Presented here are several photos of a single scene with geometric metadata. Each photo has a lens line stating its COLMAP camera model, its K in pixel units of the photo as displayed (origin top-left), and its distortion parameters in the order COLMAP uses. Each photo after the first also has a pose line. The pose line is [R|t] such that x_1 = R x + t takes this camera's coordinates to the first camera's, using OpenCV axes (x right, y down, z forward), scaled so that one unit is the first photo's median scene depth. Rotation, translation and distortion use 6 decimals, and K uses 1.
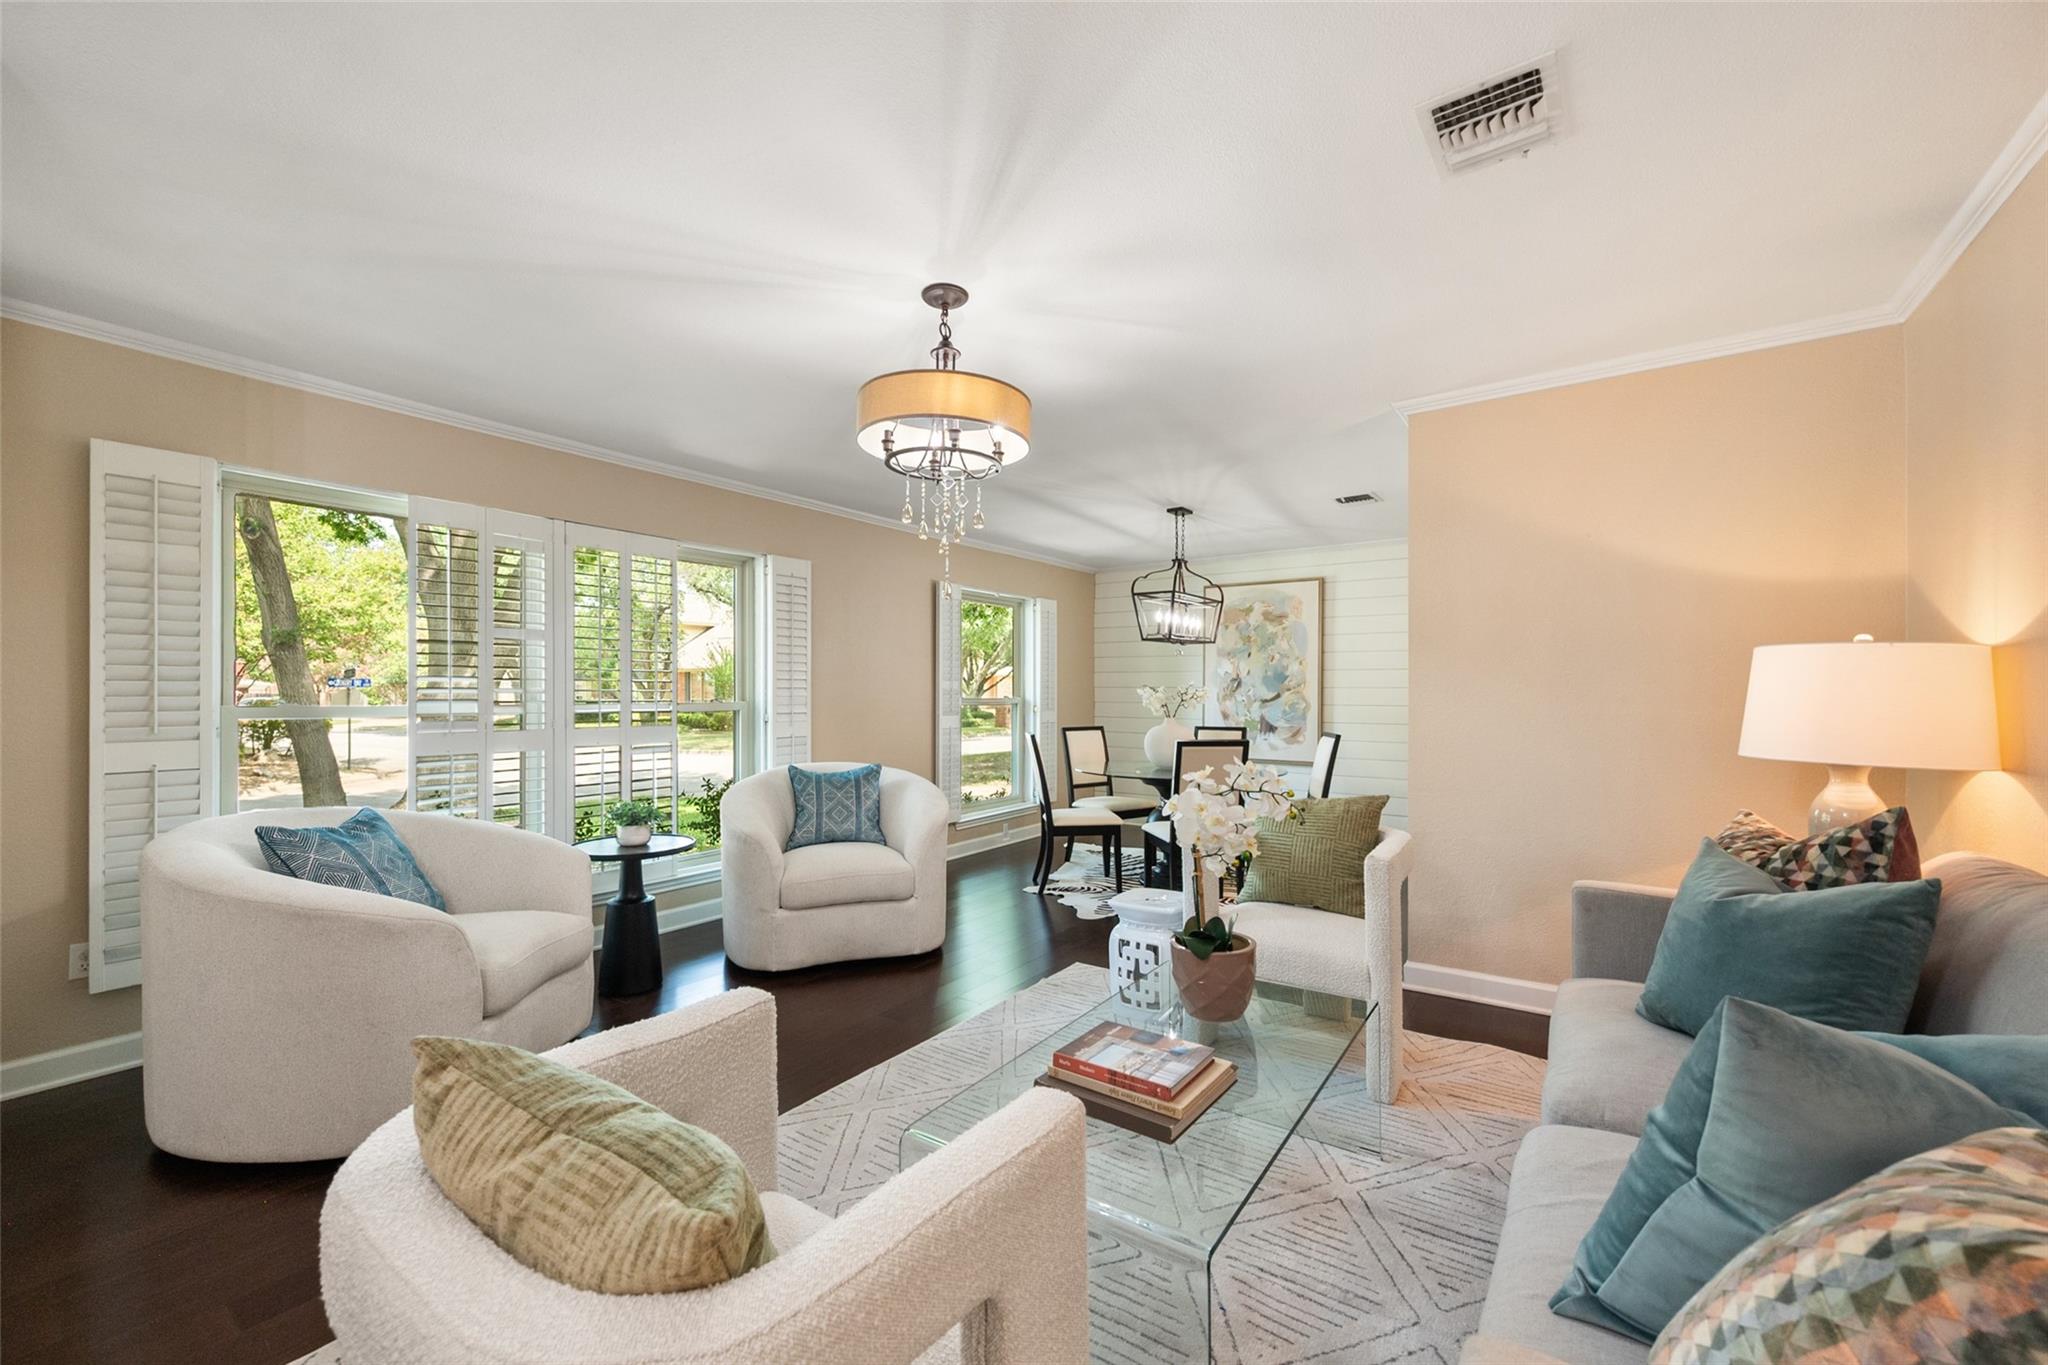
lens RADIAL K [[811.3, 0, 1026.0], [0, 811.3, 697.5], [0, 0, 1]] dist [0.000894, 0.000272]
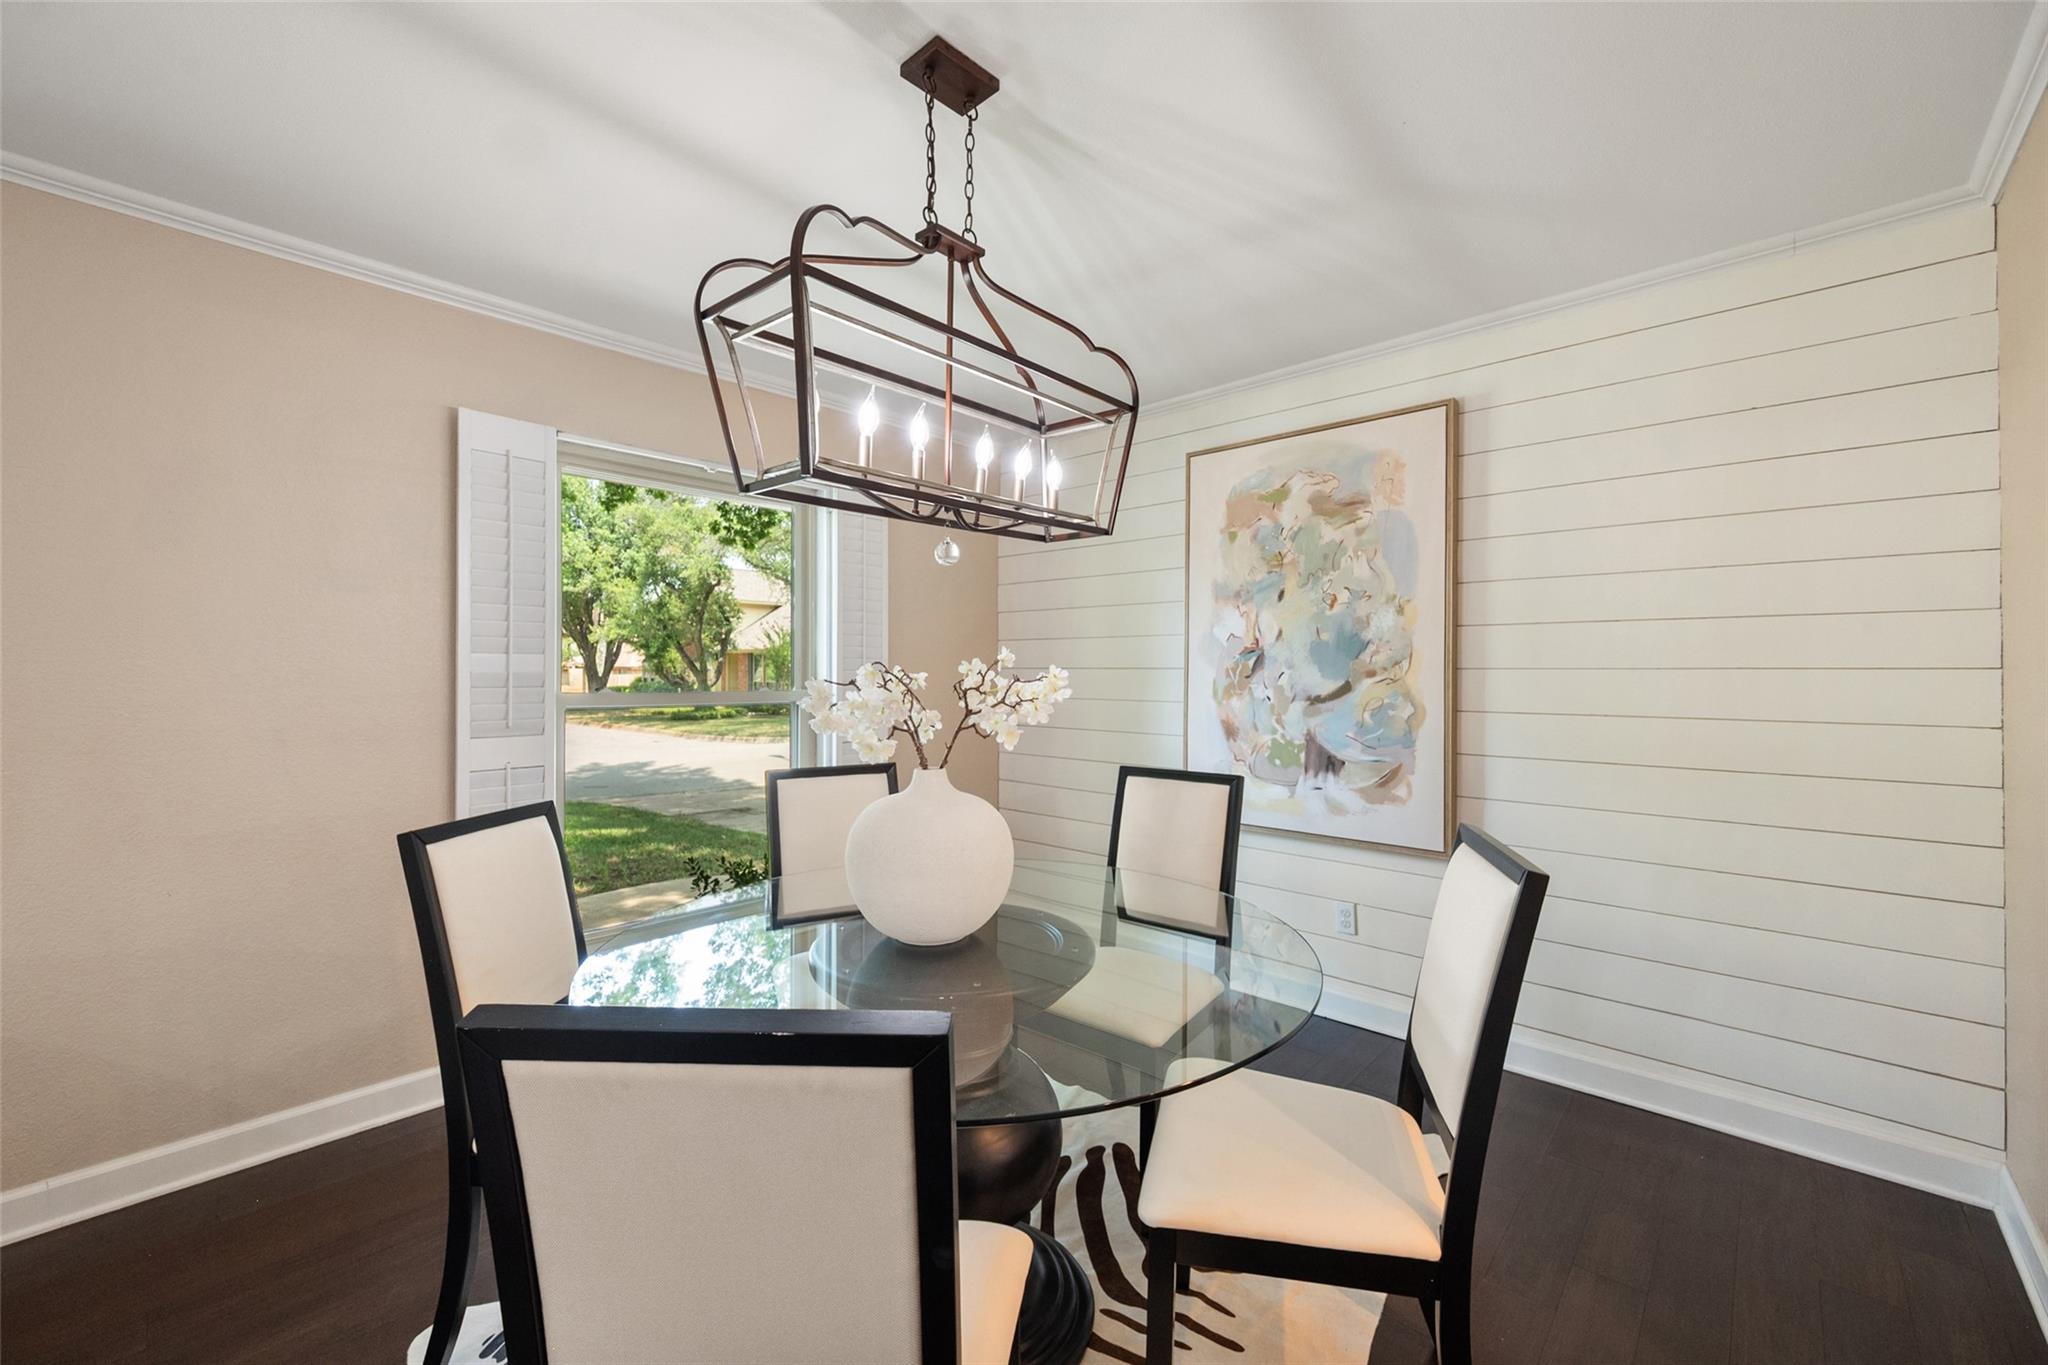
lens RADIAL K [[814.0, 0, 1028.9], [0, 814.0, 670.1], [0, 0, 1]] dist [-0.002838, -0.000634]
pose [[0.991693, 0.001266, -0.128619, 0.254420], [-0.002808, 0.999926, -0.011803, -0.007634], [0.128594, 0.012066, 0.991624, 0.703154]]
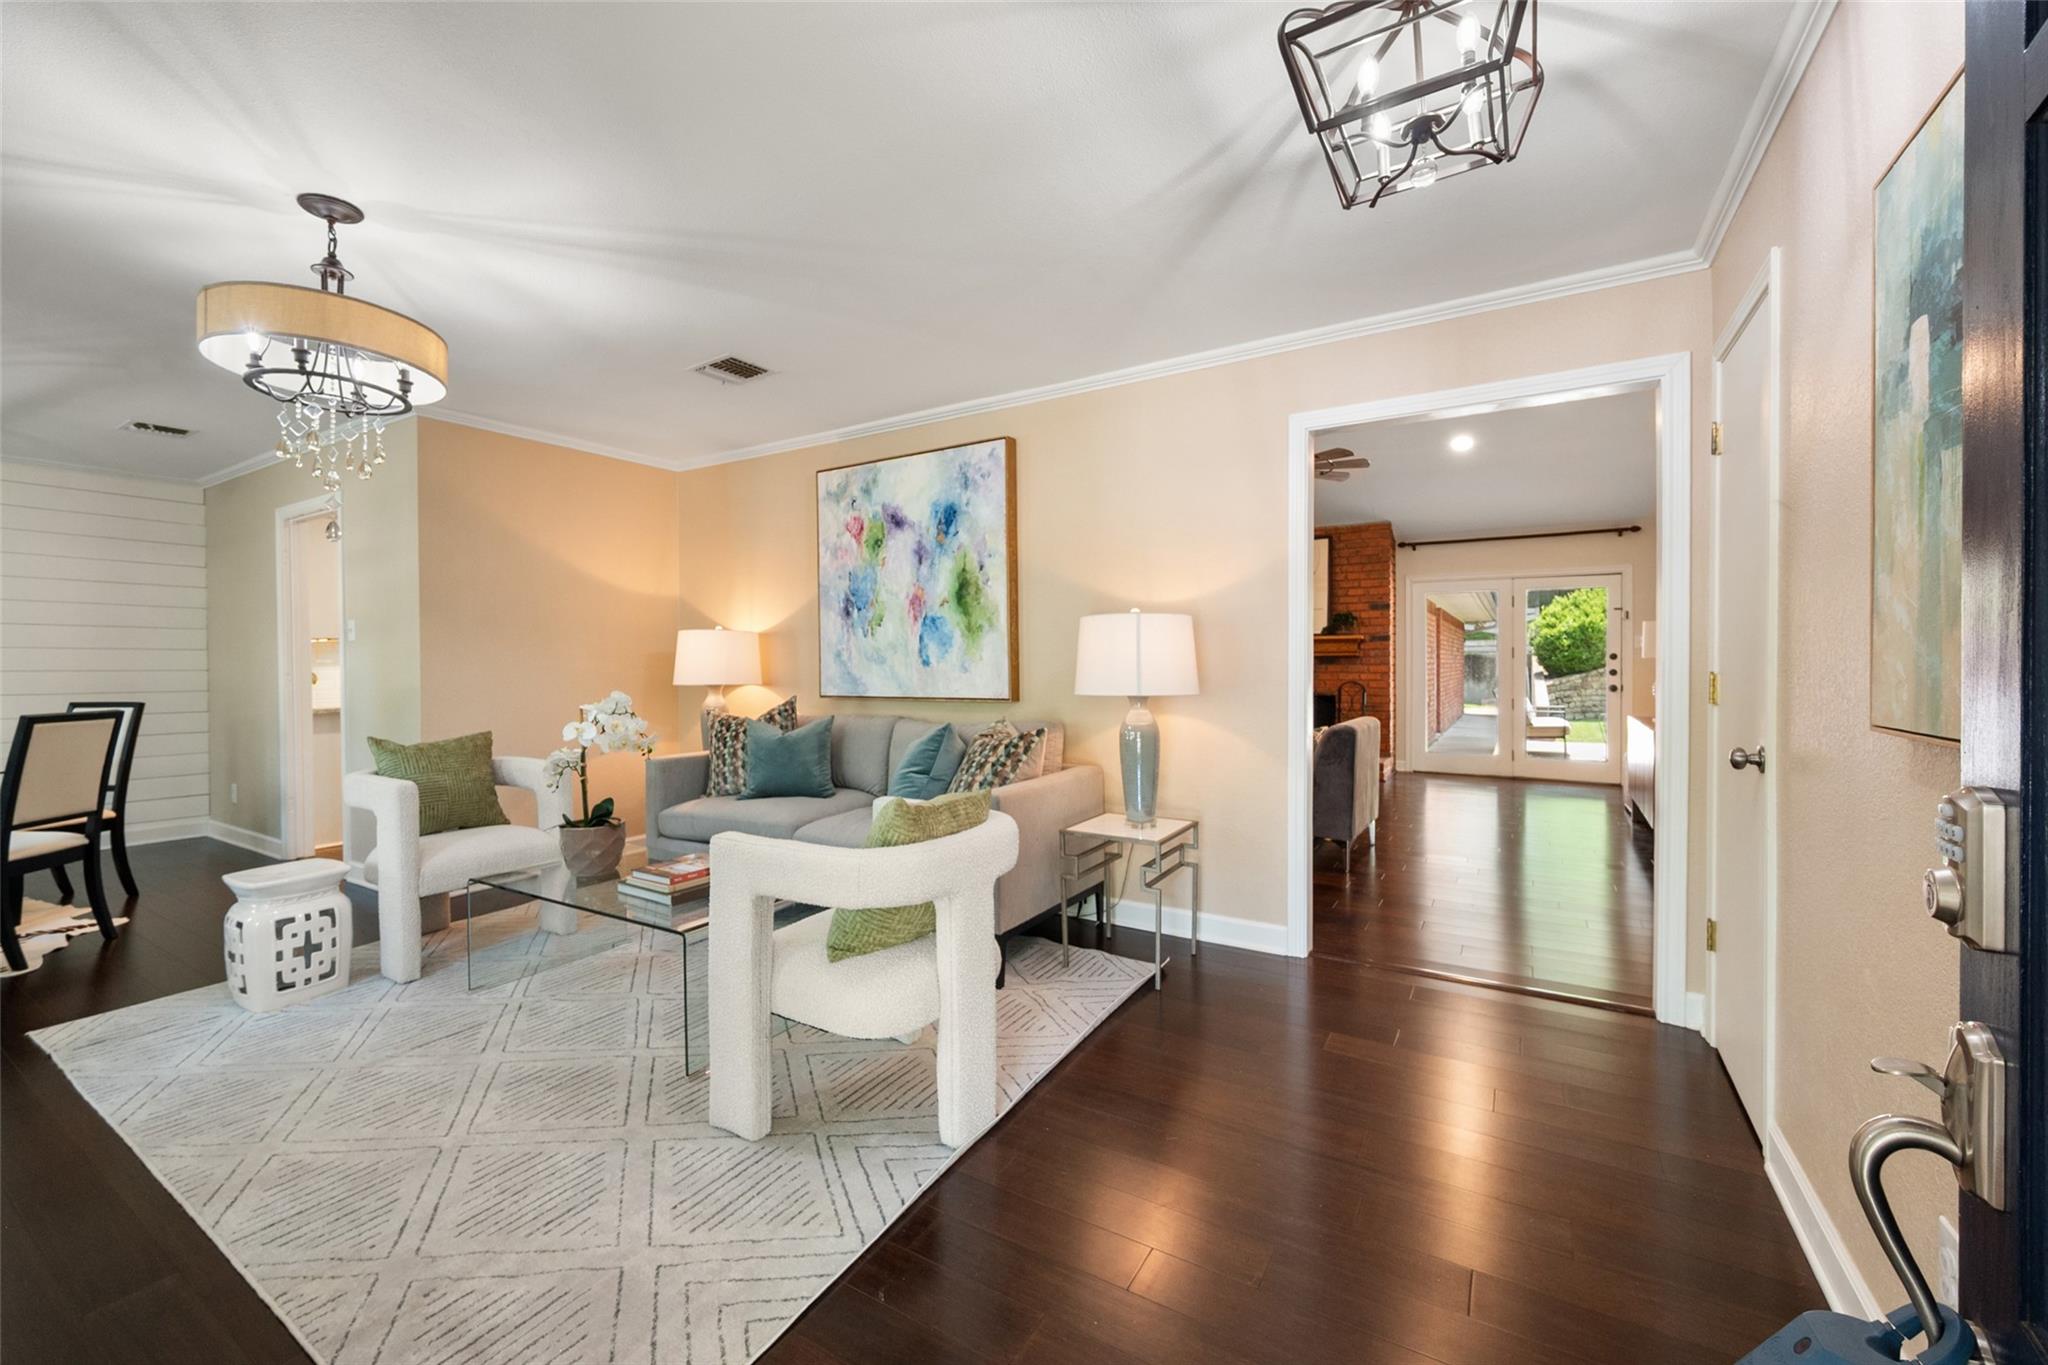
lens RADIAL K [[814.0, 0, 1028.9], [0, 814.0, 670.1], [0, 0, 1]] dist [-0.002838, -0.000634]
pose [[-0.072086, -0.010424, 0.997344, -0.487436], [0.006999, 0.999915, 0.010957, 0.008608], [-0.997374, 0.007770, -0.072007, 0.131420]]
